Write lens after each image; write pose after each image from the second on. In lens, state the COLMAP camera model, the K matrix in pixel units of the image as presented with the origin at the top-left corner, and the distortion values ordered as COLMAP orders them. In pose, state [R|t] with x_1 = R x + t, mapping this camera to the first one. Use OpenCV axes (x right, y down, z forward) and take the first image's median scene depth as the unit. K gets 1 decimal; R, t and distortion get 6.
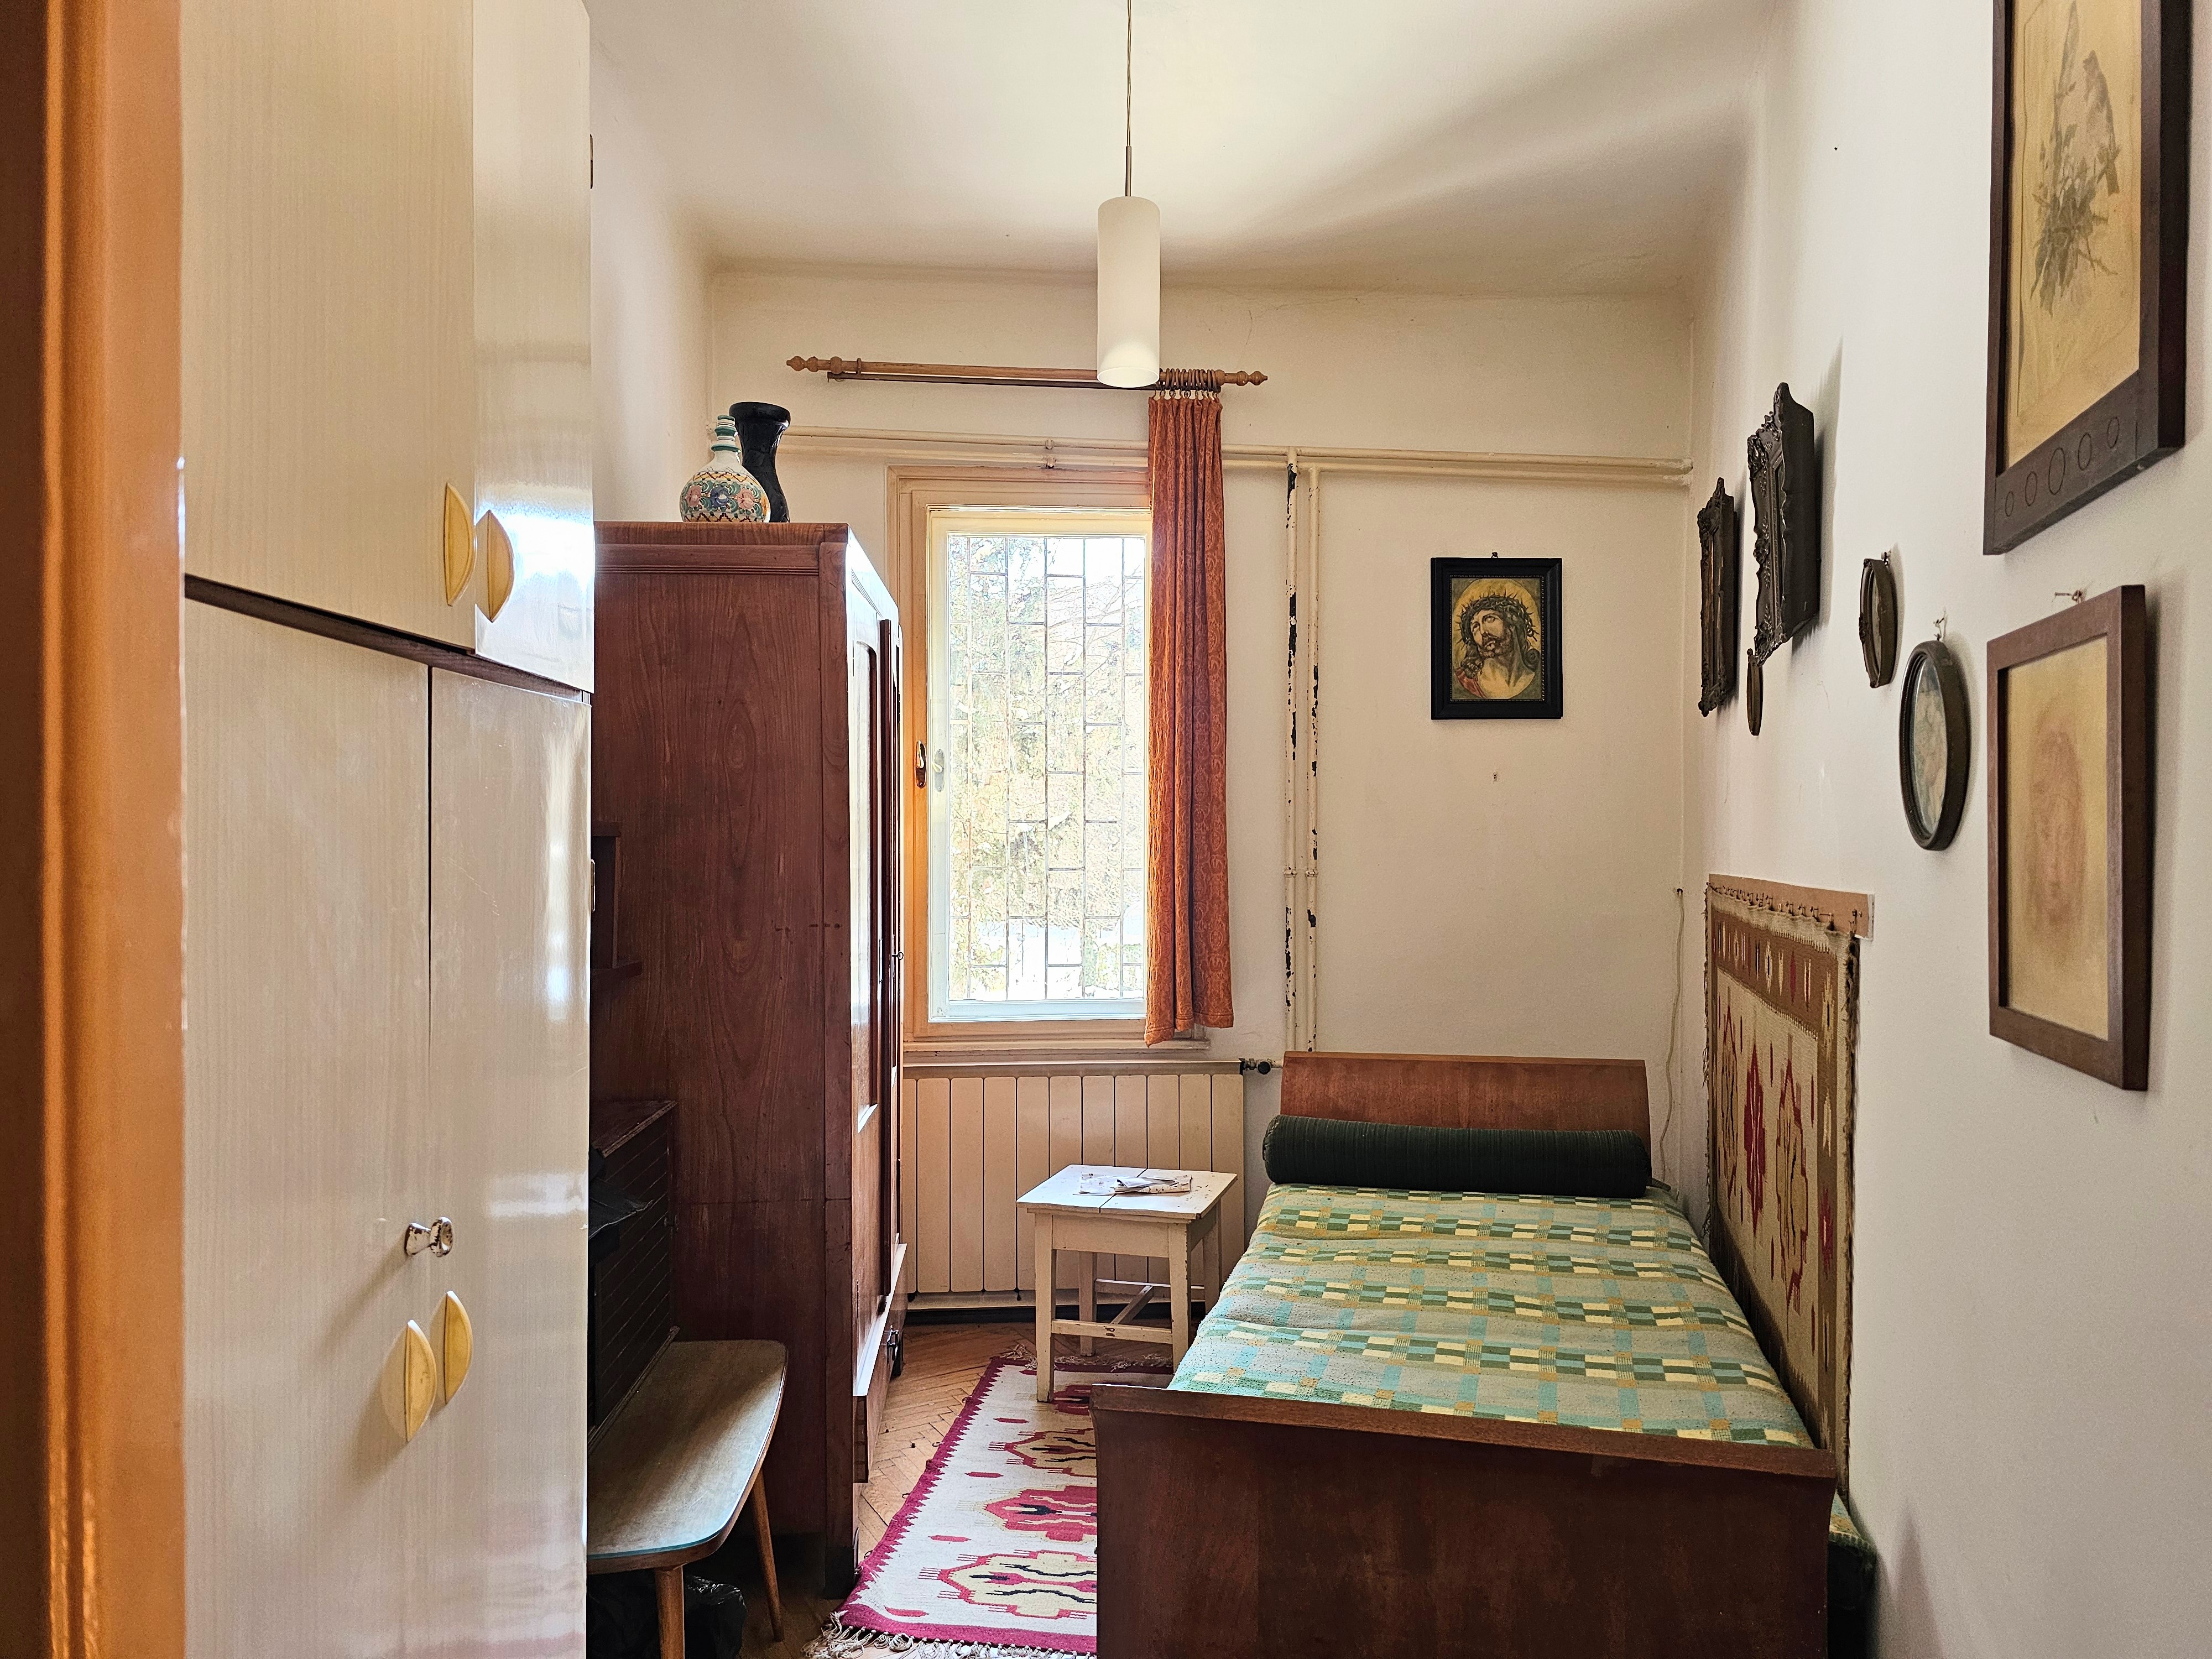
lens RADIAL K [[1496.3, 0, 1106.0], [0, 1496.3, 829.5], [0, 0, 1]] dist [0.052420, -0.050622]
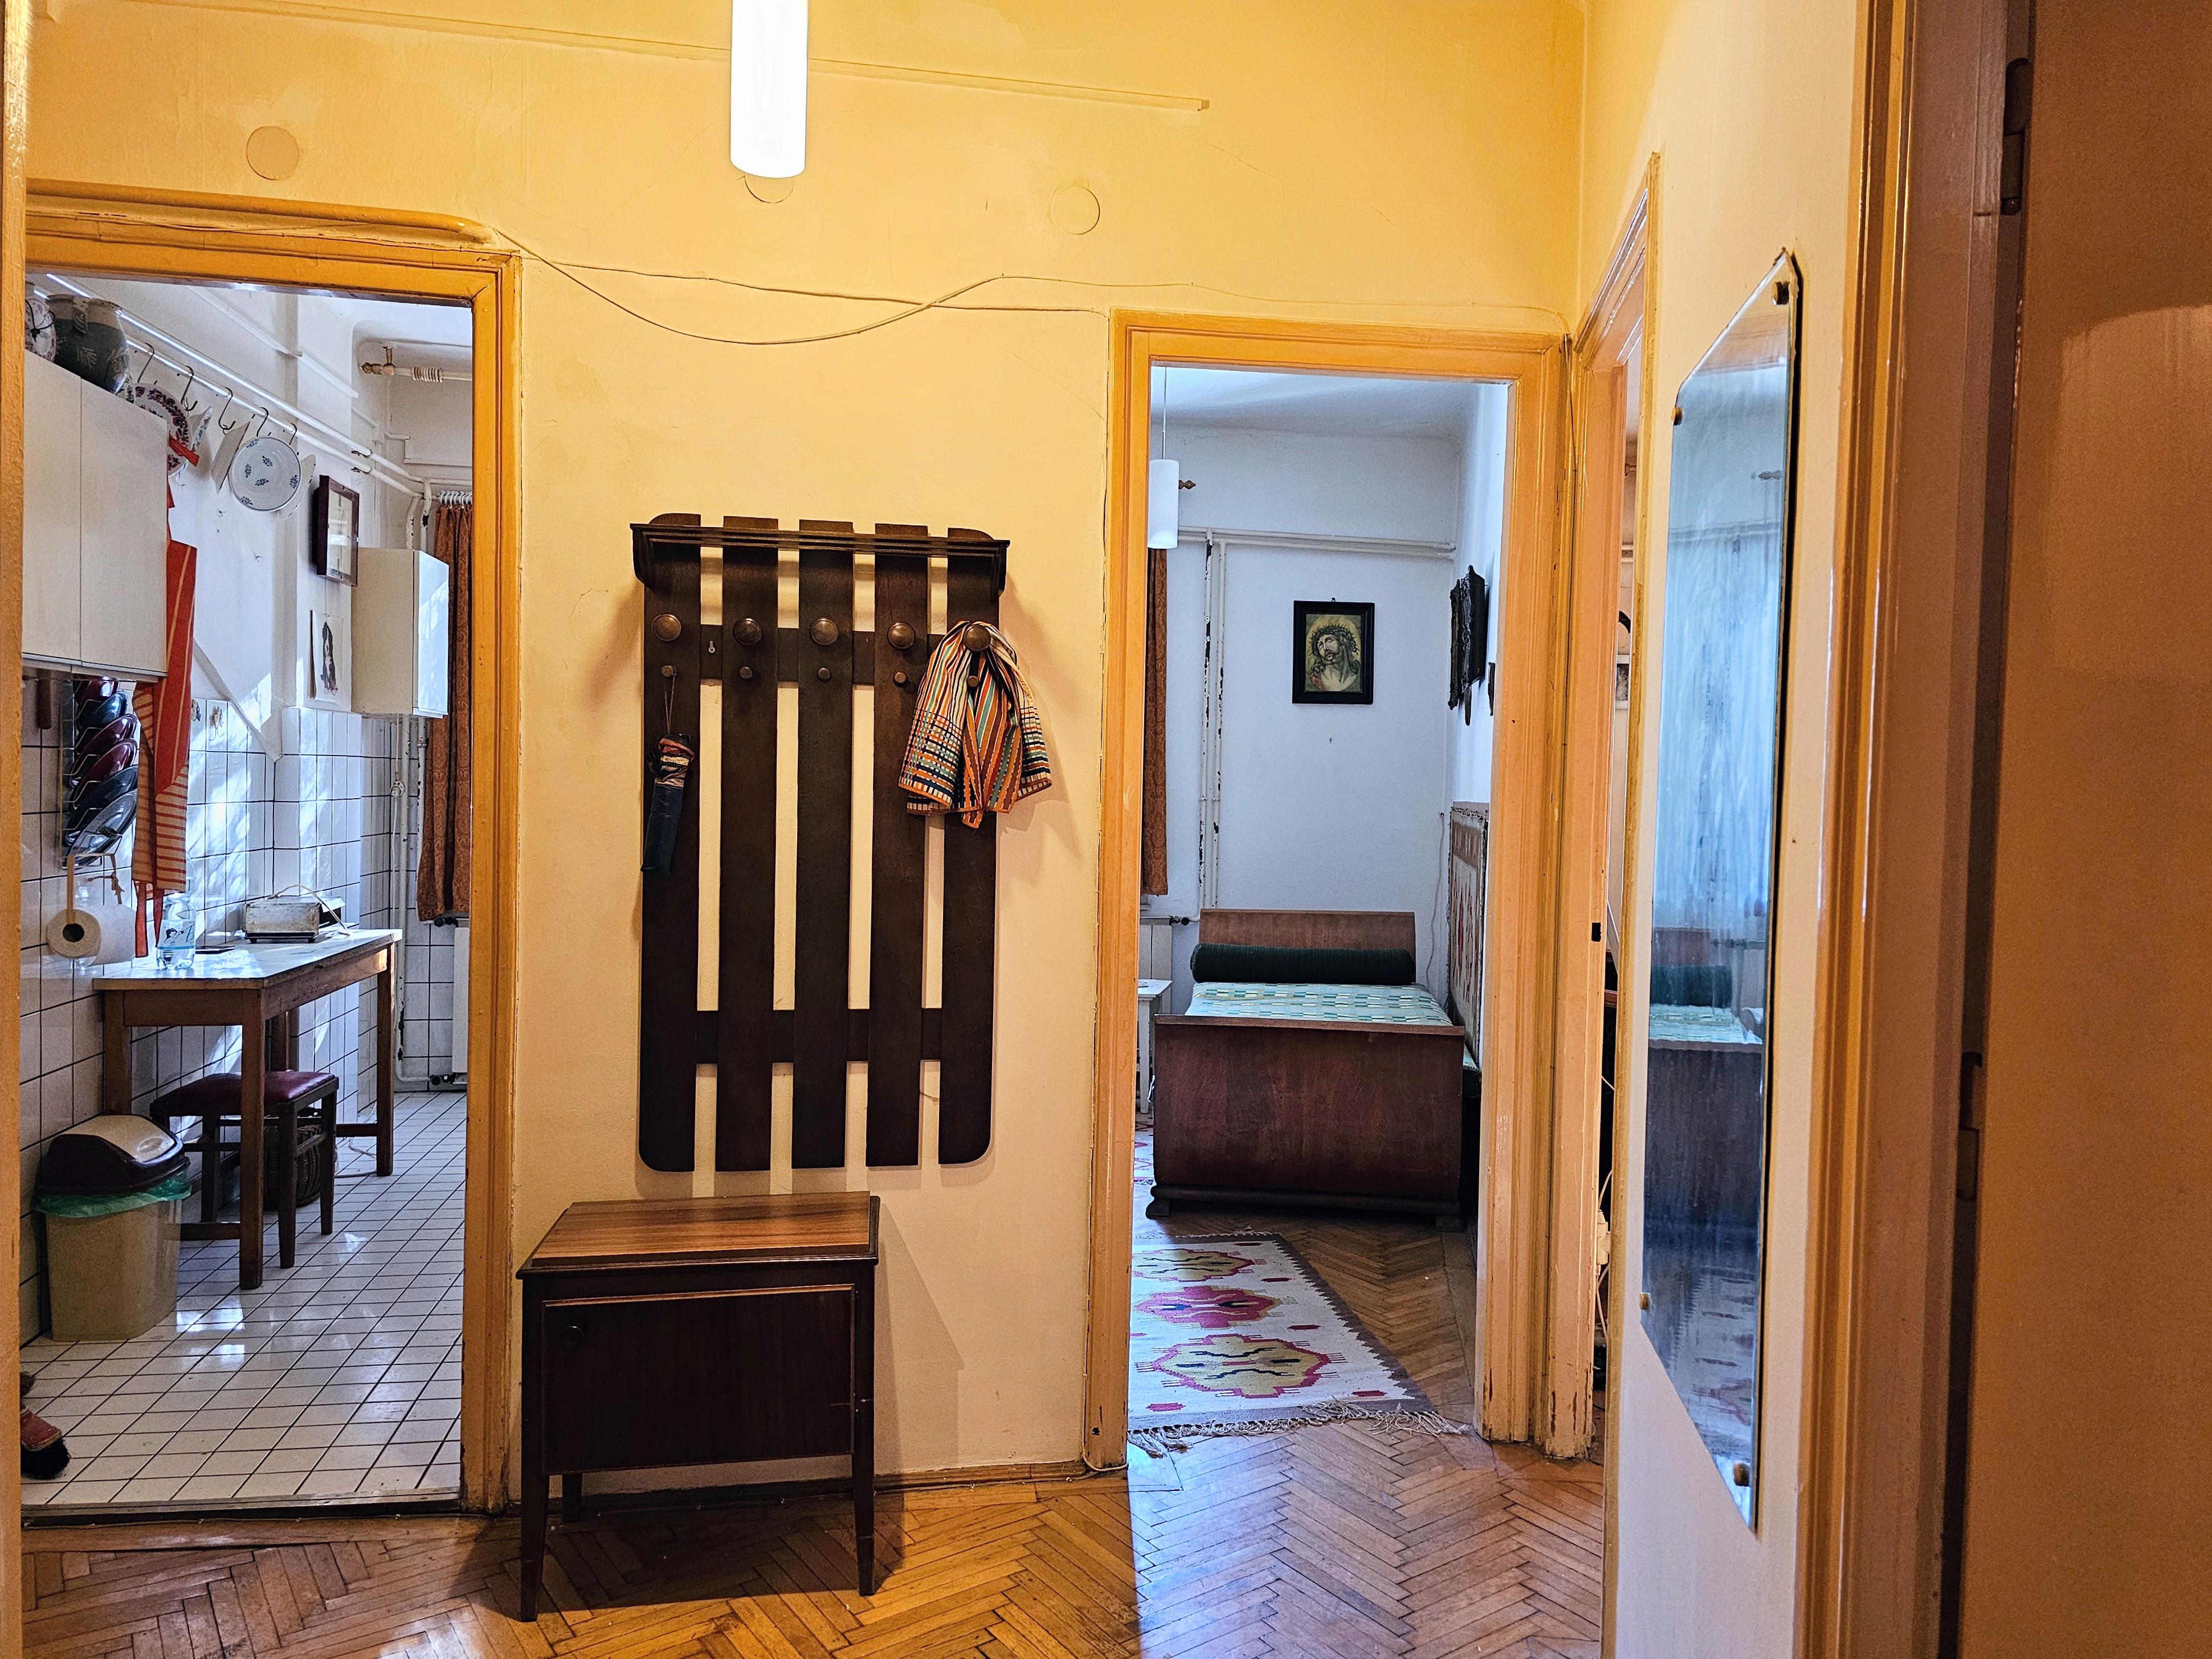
lens RADIAL K [[1496.1, 0, 1106.0], [0, 1496.1, 829.5], [0, 0, 1]] dist [0.052420, -0.050622]
pose [[0.993572, 0.011845, 0.112580, -0.156847], [-0.016433, 0.999068, 0.039911, -0.000093], [-0.112003, -0.041504, 0.992841, -0.560097]]
